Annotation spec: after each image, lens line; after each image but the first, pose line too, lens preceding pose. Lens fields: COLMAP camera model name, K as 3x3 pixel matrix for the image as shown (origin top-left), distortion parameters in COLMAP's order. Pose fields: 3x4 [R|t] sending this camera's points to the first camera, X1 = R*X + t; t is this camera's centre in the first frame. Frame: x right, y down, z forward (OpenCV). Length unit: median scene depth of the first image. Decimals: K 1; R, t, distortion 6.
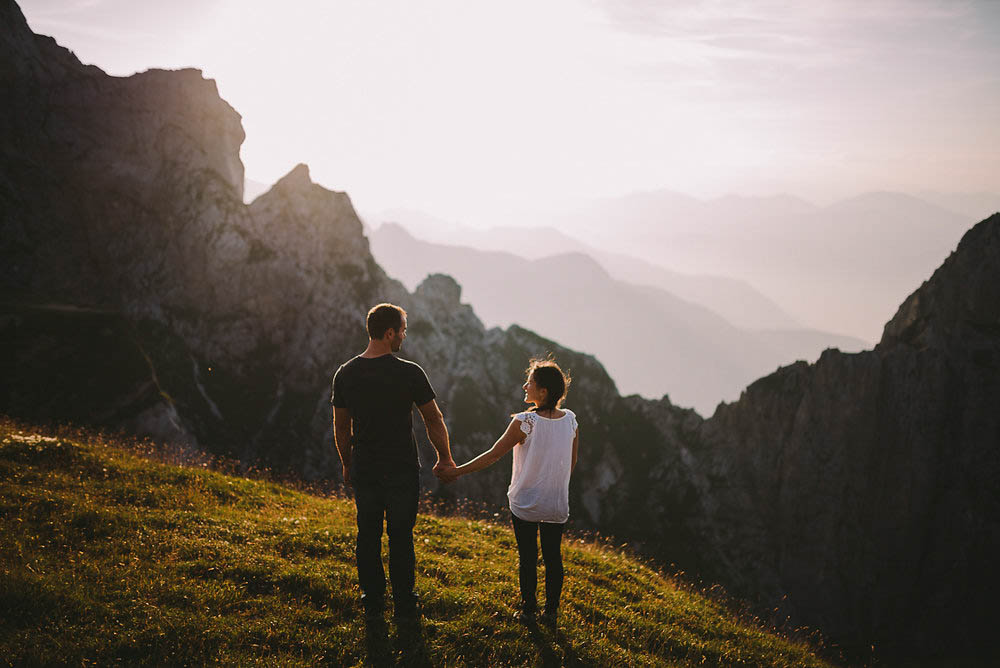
lens RADIAL K [[939.5, 0, 496.5], [0, 939.5, 339.0], [0, 0, 1]] dist [-0.034982, 0.000000]
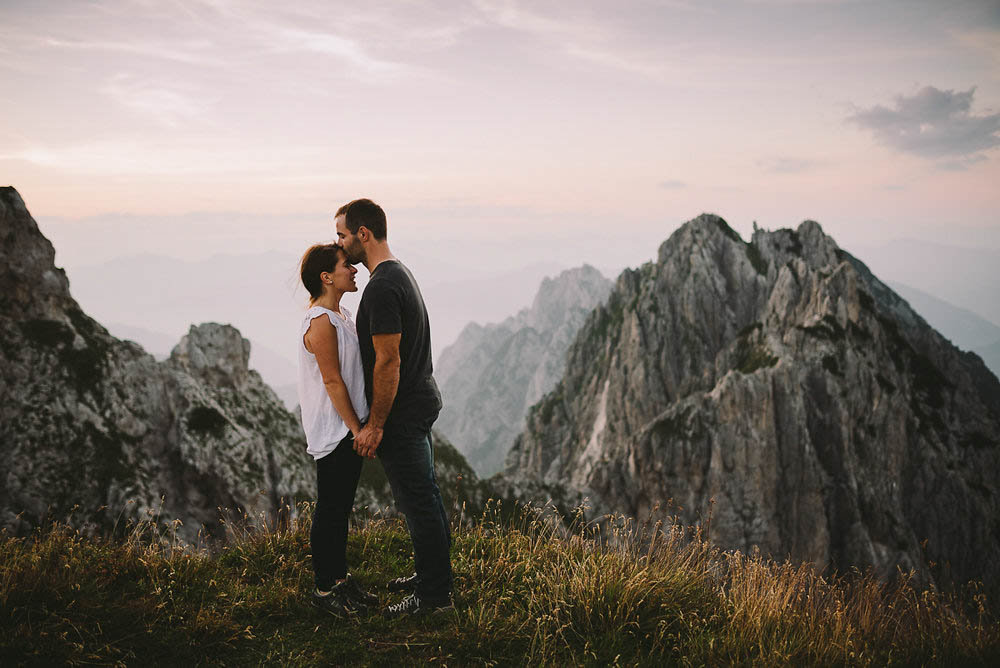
lens RADIAL K [[939.5, 0, 492.2], [0, 939.5, 338.0], [0, 0, 1]] dist [-0.034982, 0.000000]
pose [[0.863075, -0.097677, 0.495540, -0.202830], [0.129289, 0.991159, -0.029811, -0.021469], [-0.488247, 0.089797, 0.868073, 0.424214]]
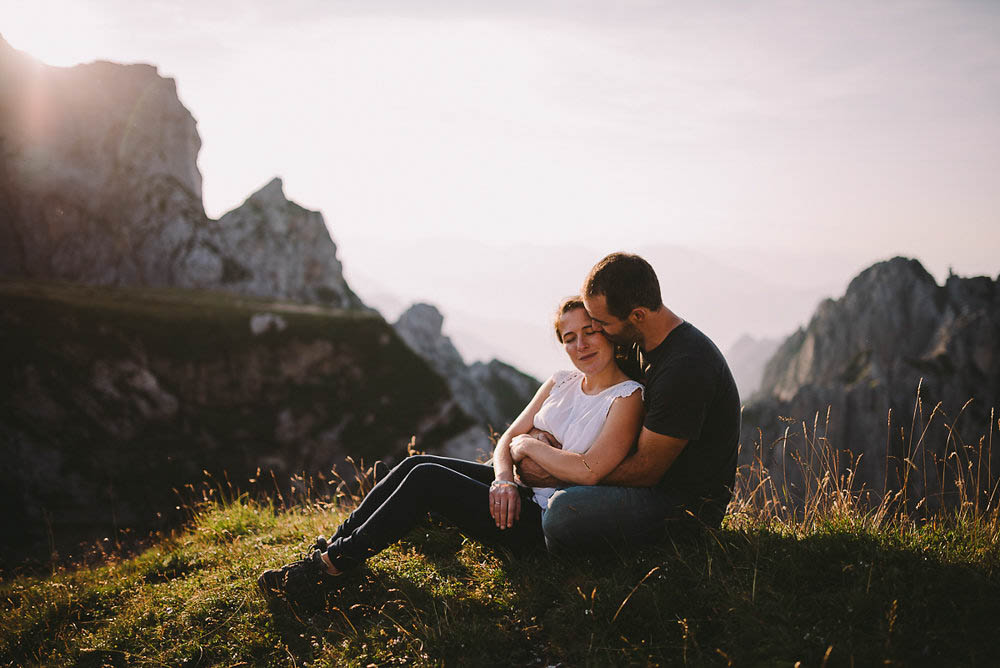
lens RADIAL K [[939.5, 0, 495.8], [0, 939.5, 337.4], [0, 0, 1]] dist [-0.034982, 0.000000]
pose [[0.974786, 0.015619, 0.222594, -0.202251], [-0.004509, 0.998722, -0.050330, 0.013007], [-0.223096, 0.048058, 0.973611, 0.078273]]
